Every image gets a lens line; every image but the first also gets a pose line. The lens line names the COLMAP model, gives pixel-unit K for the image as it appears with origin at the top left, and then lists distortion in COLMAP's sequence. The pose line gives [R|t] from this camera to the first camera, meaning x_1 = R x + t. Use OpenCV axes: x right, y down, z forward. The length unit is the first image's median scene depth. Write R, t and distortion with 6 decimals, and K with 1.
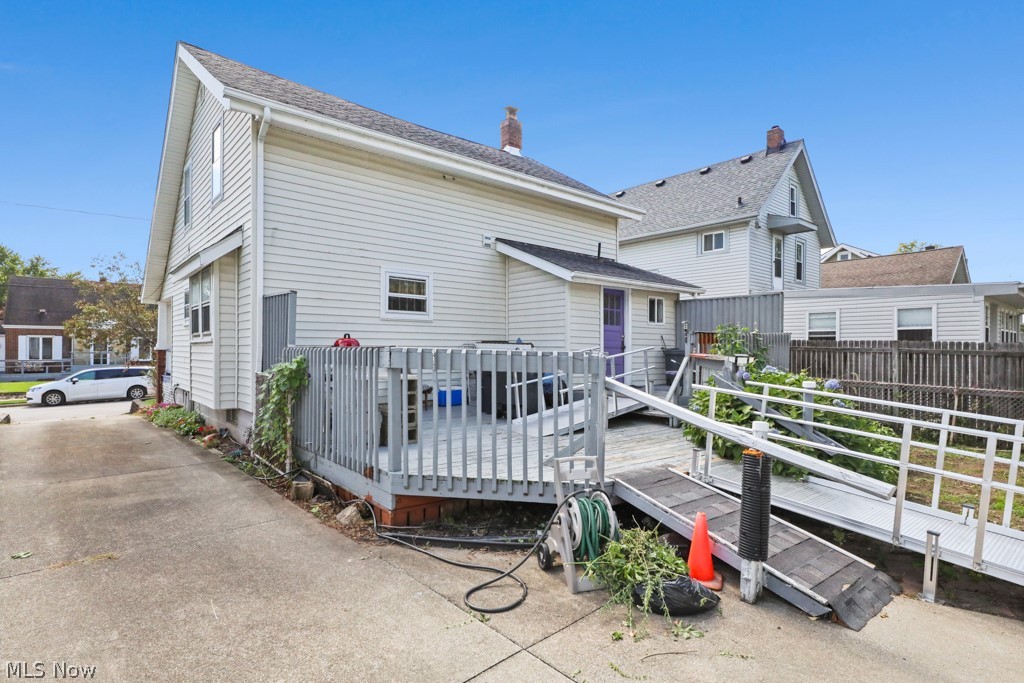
lens RADIAL K [[530.2, 0, 513.0], [0, 530.2, 347.9], [0, 0, 1]] dist [0.008120, -0.000494]
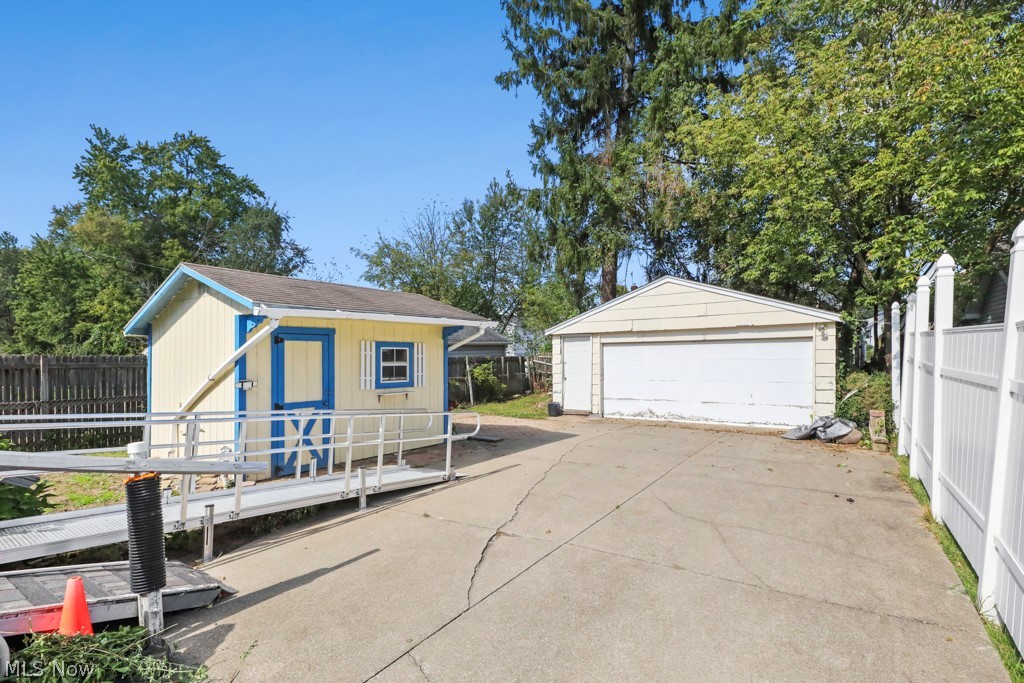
lens RADIAL K [[487.0, 0, 513.4], [0, 487.0, 345.8], [0, 0, 1]] dist [0.002633, 0.000221]
pose [[-0.219537, -0.011676, 0.975534, -0.223904], [0.003994, 0.999909, 0.012867, -0.025696], [-0.975596, 0.006721, -0.219470, 0.214995]]
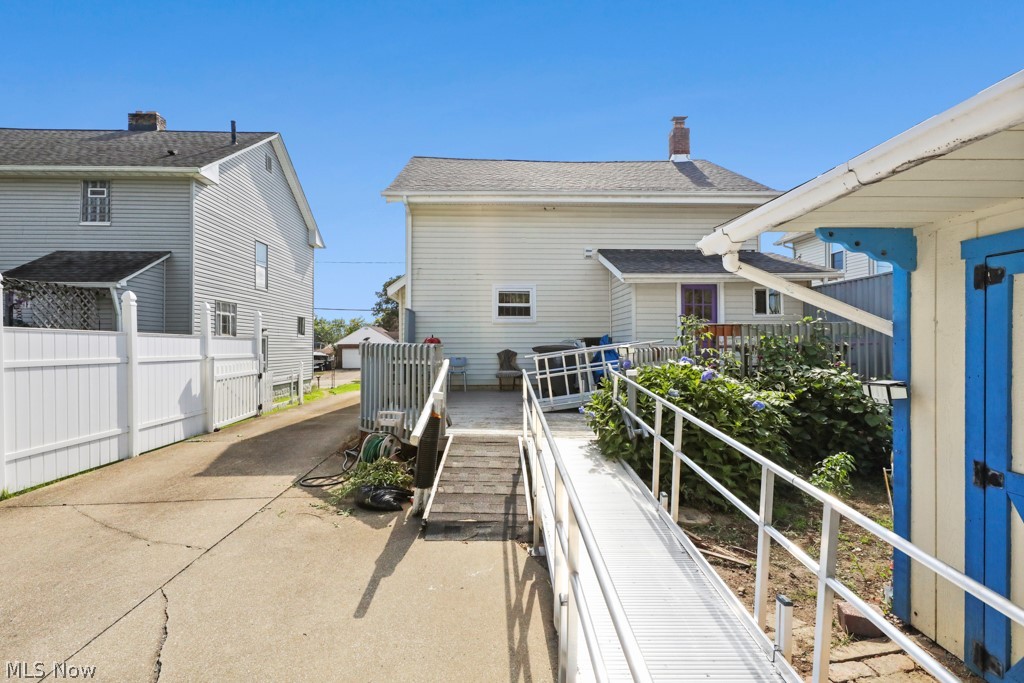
lens RADIAL K [[487.0, 0, 513.3], [0, 487.0, 342.6], [0, 0, 1]] dist [0.002633, 0.000221]
pose [[0.776451, -0.013692, -0.630029, 0.581982], [0.010112, 0.999906, -0.009268, 0.008368], [0.630096, 0.000825, 0.776516, 0.051689]]
